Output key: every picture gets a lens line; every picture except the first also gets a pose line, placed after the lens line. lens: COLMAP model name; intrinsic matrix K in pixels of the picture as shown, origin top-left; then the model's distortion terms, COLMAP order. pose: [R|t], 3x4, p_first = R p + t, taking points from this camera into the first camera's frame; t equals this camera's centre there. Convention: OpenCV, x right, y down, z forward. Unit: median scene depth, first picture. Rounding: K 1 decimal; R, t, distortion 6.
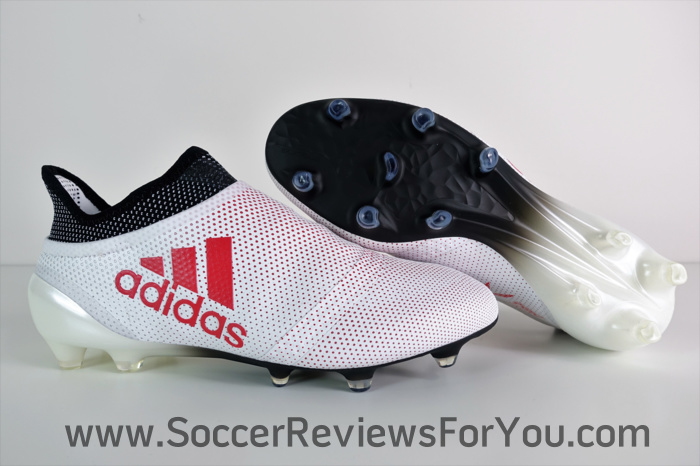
lens RADIAL K [[473.1, 0, 348.8], [0, 473.1, 236.0], [0, 0, 1]] dist [-0.000510, -0.005198]
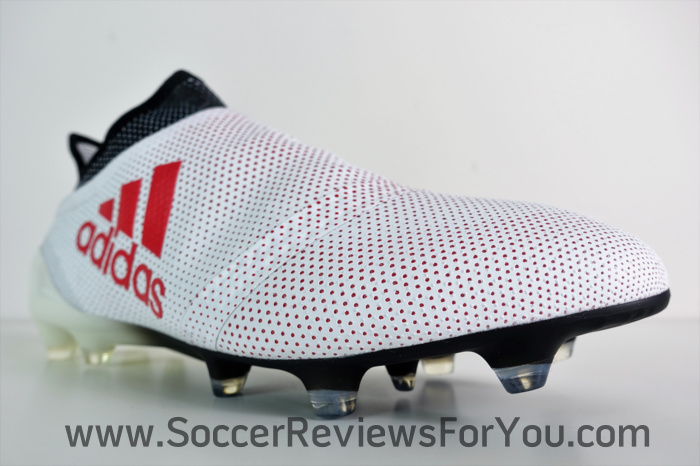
lens RADIAL K [[473.1, 0, 348.8], [0, 473.1, 236.0], [0, 0, 1]] dist [-0.000510, -0.005198]
pose [[0.883866, -0.053994, -0.464614, 0.285619], [-0.051965, 0.975831, -0.212260, 0.245515], [0.464846, 0.211752, 0.859697, 0.539532]]
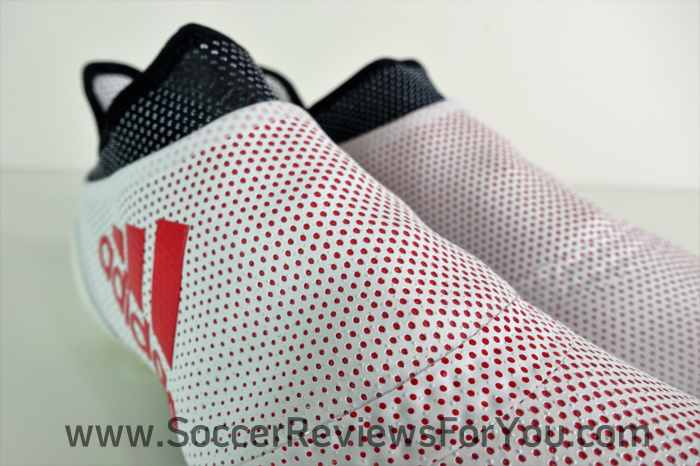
lens RADIAL K [[473.1, 0, 348.8], [0, 473.1, 236.0], [0, 0, 1]] dist [-0.000510, -0.005198]
pose [[0.766919, 0.238633, -0.595726, 0.163614], [-0.104307, 0.962301, 0.251192, -0.125328], [0.633210, -0.130506, 0.762898, 0.736087]]
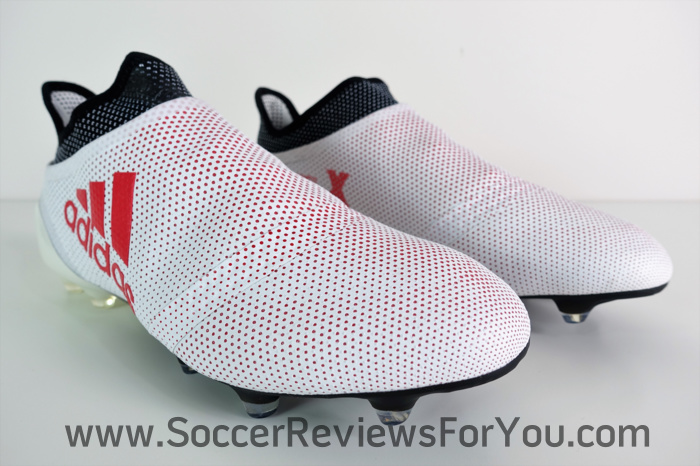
lens RADIAL K [[473.1, 0, 348.8], [0, 473.1, 236.0], [0, 0, 1]] dist [-0.000510, -0.005198]
pose [[0.851779, 0.147200, -0.502797, 0.440732], [-0.069017, 0.982880, 0.170830, -0.051433], [0.519336, -0.110807, 0.847356, 0.522062]]
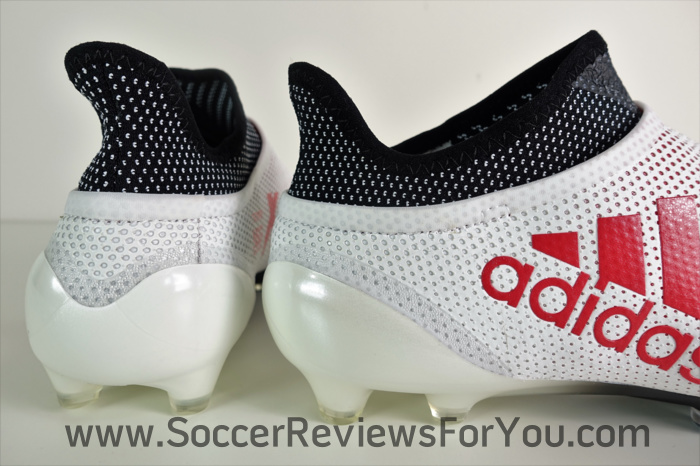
lens RADIAL K [[473.1, 0, 348.8], [0, 473.1, 236.0], [0, 0, 1]] dist [-0.000510, -0.005198]
pose [[0.989970, -0.012972, 0.140679, -0.739713], [0.000363, 0.996006, 0.089287, -0.000901], [-0.141276, -0.088340, 0.986021, 0.492521]]
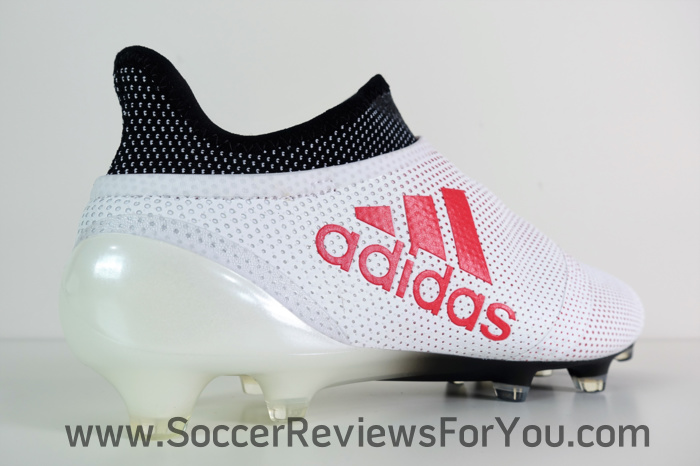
lens RADIAL K [[473.1, 0, 348.8], [0, 473.1, 236.0], [0, 0, 1]] dist [-0.000510, -0.005198]
pose [[0.834515, 0.077321, 0.545533, -0.793447], [0.064188, 0.969720, -0.235634, 0.232780], [-0.547234, 0.231657, 0.804283, 0.520864]]
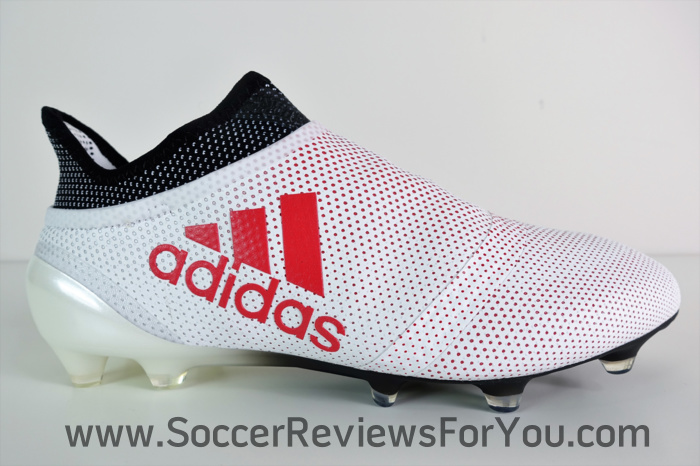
lens RADIAL K [[473.1, 0, 348.8], [0, 473.1, 236.0], [0, 0, 1]] dist [-0.000510, -0.005198]
pose [[0.999762, -0.021551, -0.003519, -0.198824], [0.021545, 0.999766, -0.001793, 0.068043], [0.003557, 0.001717, 0.999992, 0.305734]]
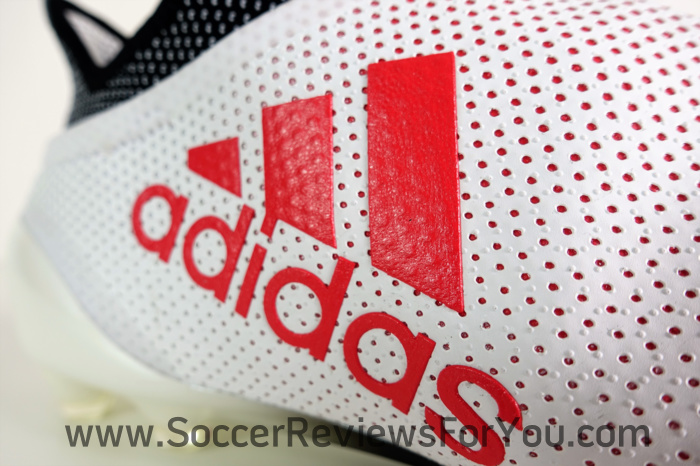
lens RADIAL K [[462.2, 0, 349.7], [0, 462.2, 235.3], [0, 0, 1]] dist [0.005074, 0.000351]
pose [[0.946820, 0.014050, -0.321456, -0.217388], [-0.022056, 0.999530, -0.021277, 0.117571], [0.321006, 0.027235, 0.946685, 0.724586]]
